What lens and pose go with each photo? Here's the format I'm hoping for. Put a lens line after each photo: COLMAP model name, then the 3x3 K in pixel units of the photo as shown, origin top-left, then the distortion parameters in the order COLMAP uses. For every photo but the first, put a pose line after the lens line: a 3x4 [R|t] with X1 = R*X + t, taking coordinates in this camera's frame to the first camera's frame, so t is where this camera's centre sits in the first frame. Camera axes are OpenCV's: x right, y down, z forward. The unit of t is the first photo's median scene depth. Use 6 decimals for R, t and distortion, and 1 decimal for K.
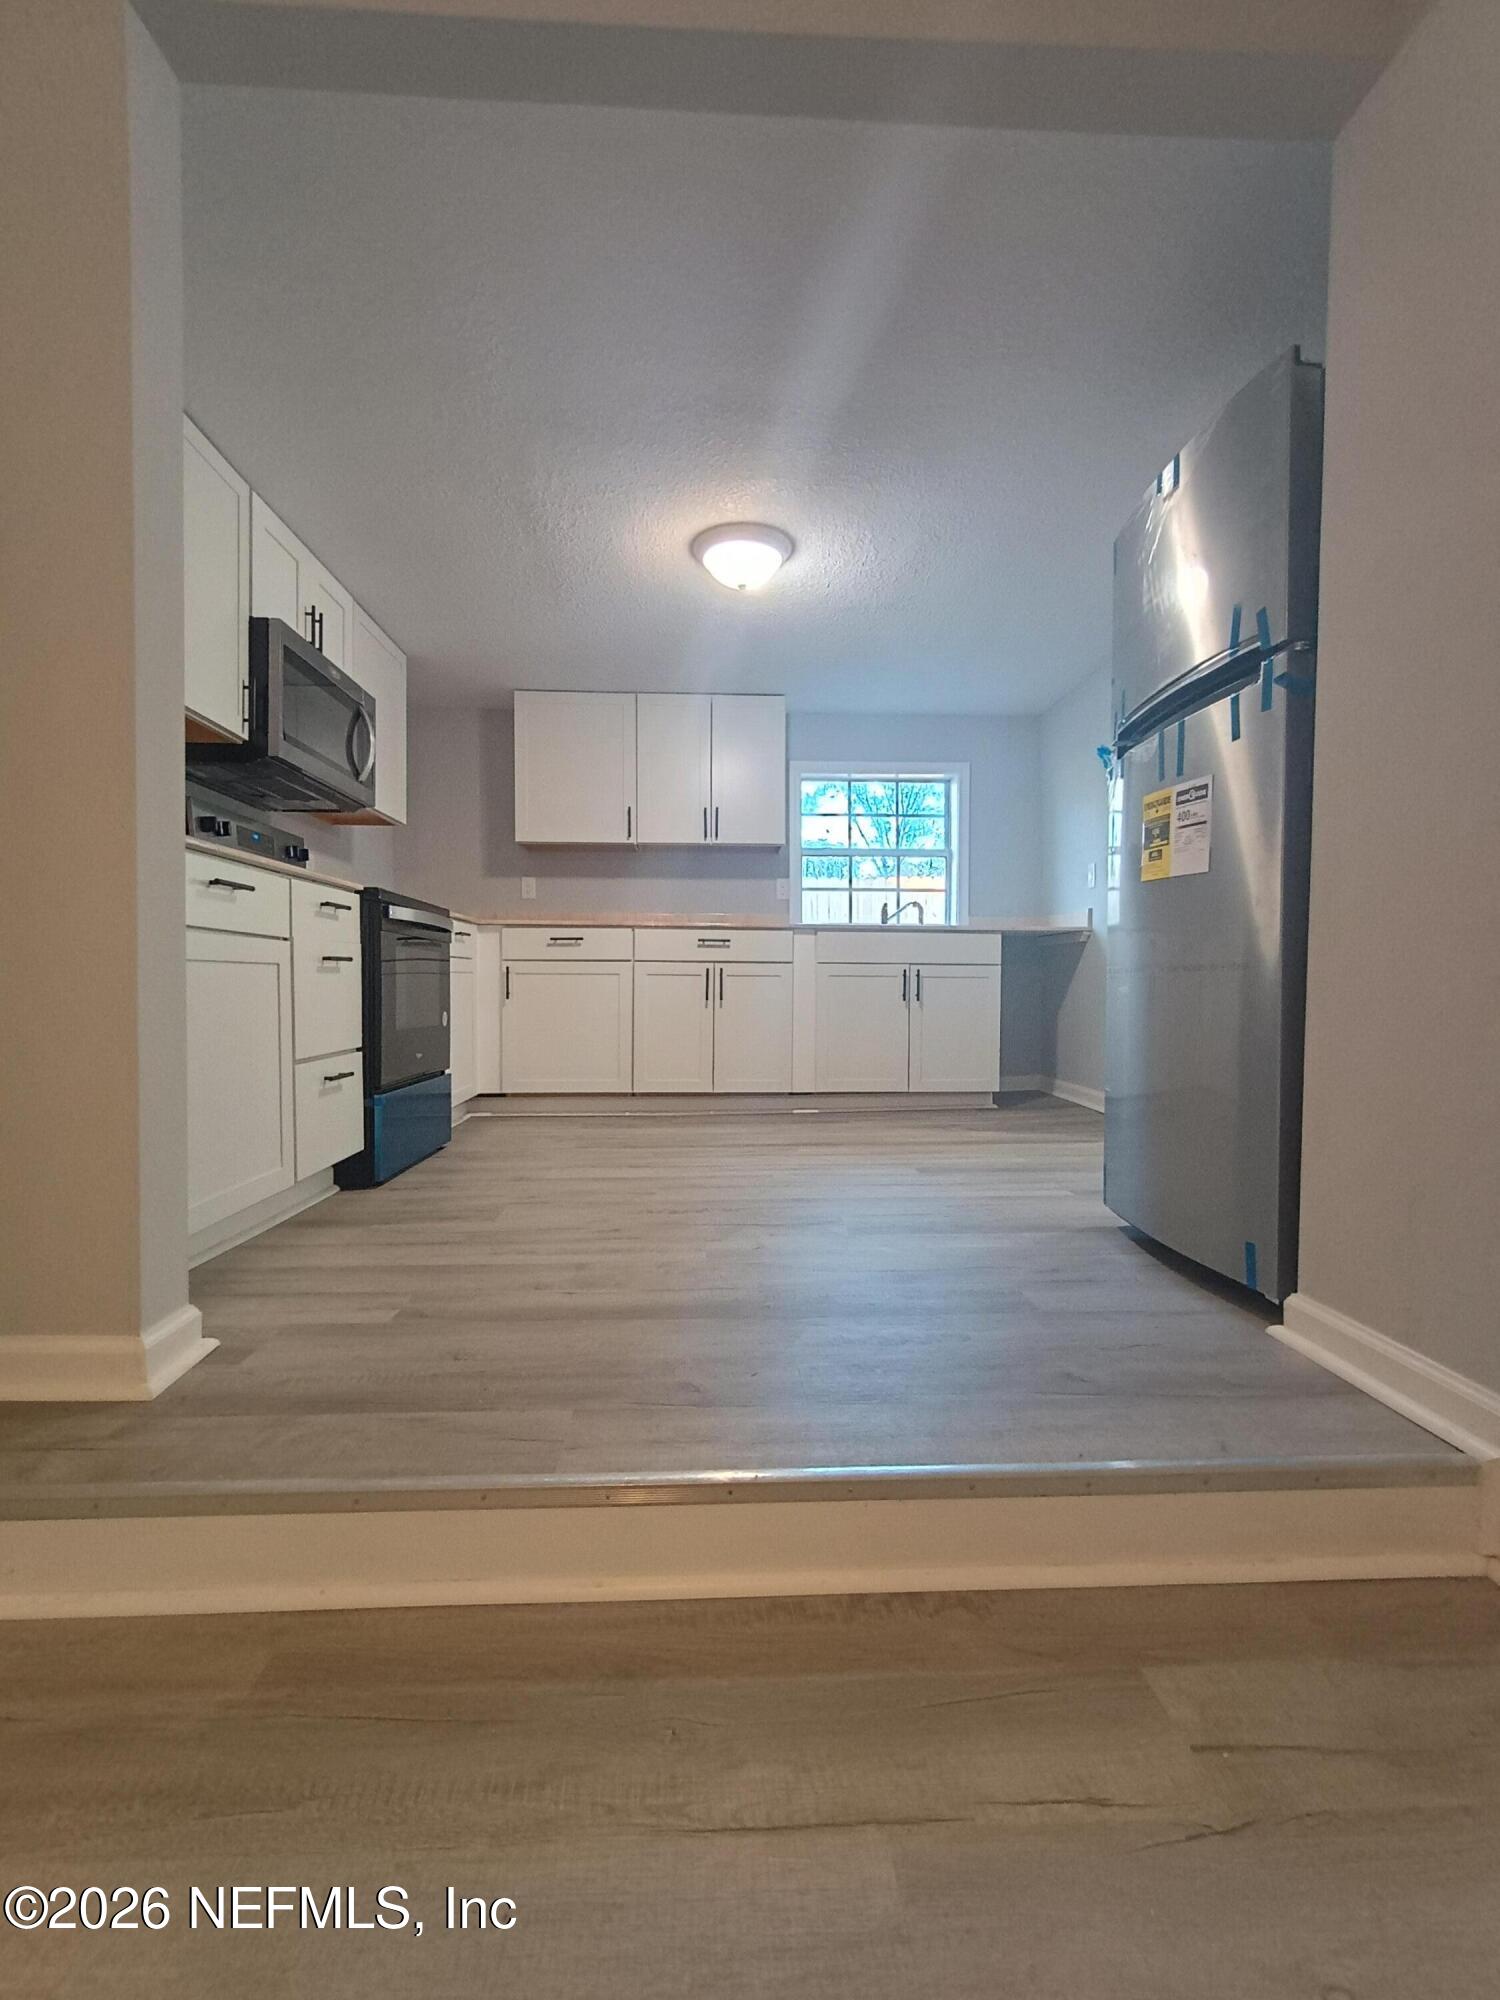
lens RADIAL K [[925.2, 0, 750.0], [0, 925.2, 1000.0], [0, 0, 1]] dist [0.001918, 0.000769]
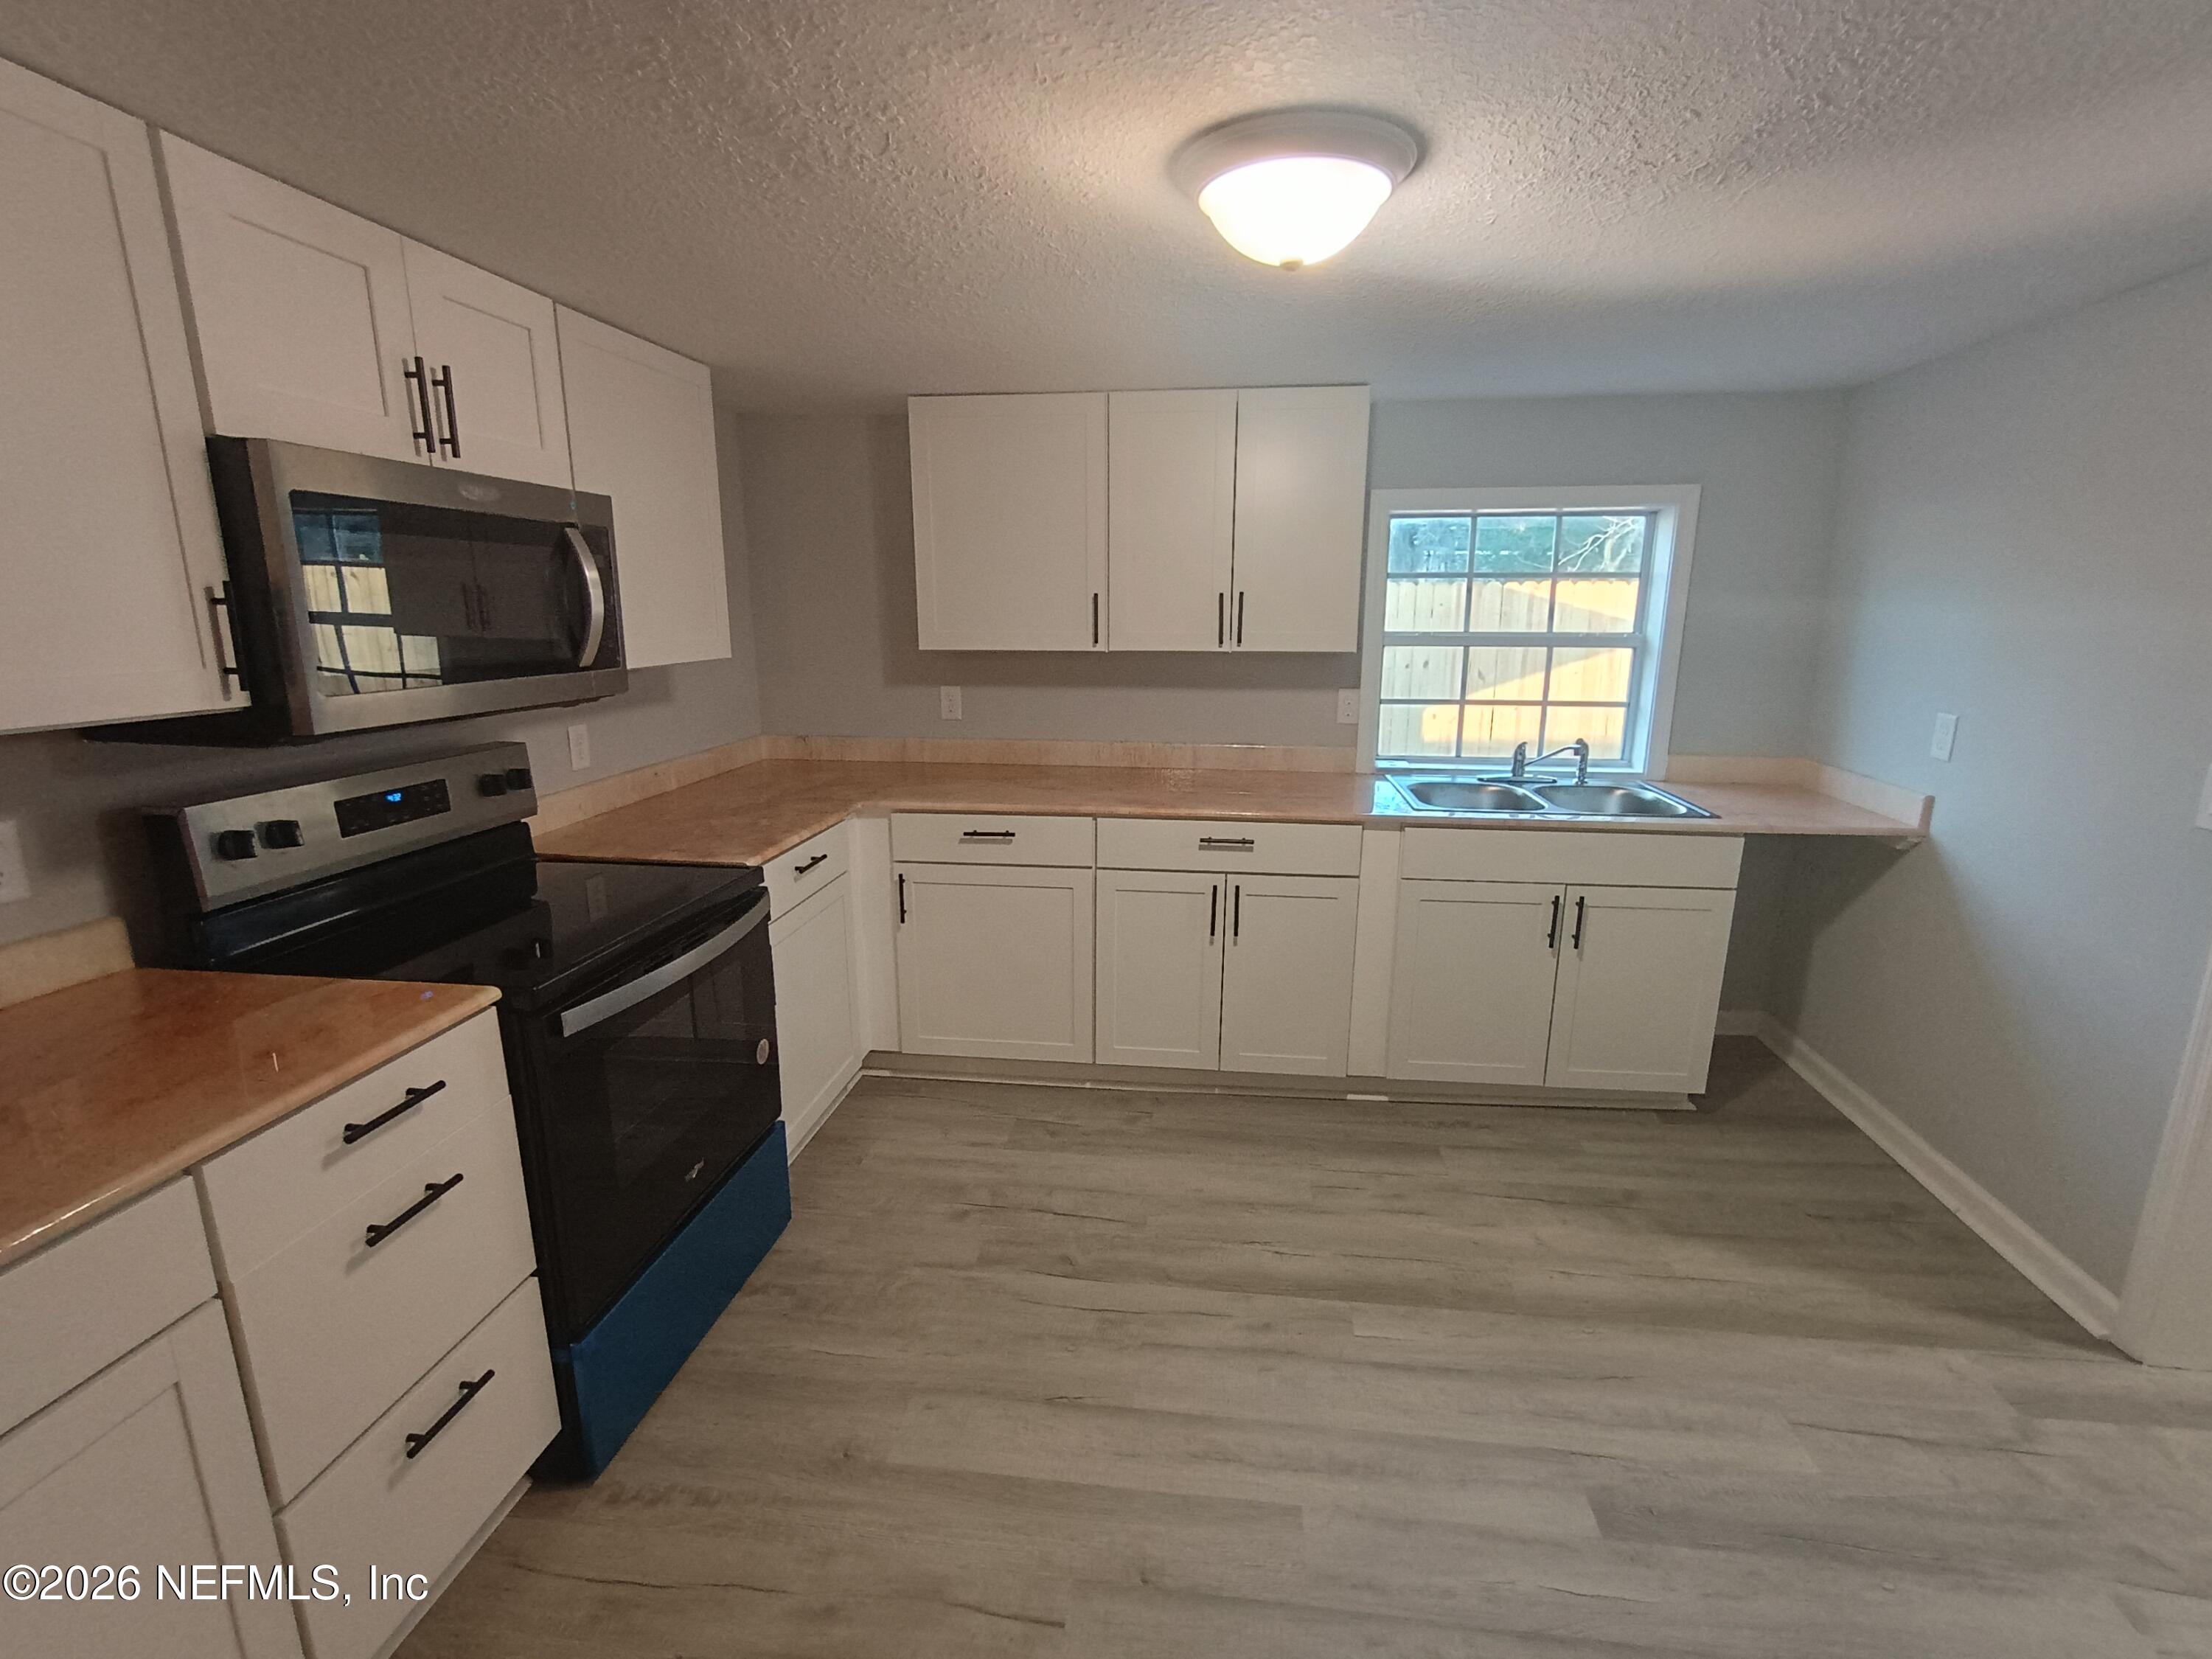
lens RADIAL K [[1023.3, 0, 1106.0], [0, 1023.3, 829.5], [0, 0, 1]] dist [0.001918, 0.000769]
pose [[0.983149, 0.041323, -0.178075, 0.002065], [-0.003734, 0.978452, 0.206441, -0.201490], [0.182768, -0.202297, 0.962118, 0.334369]]
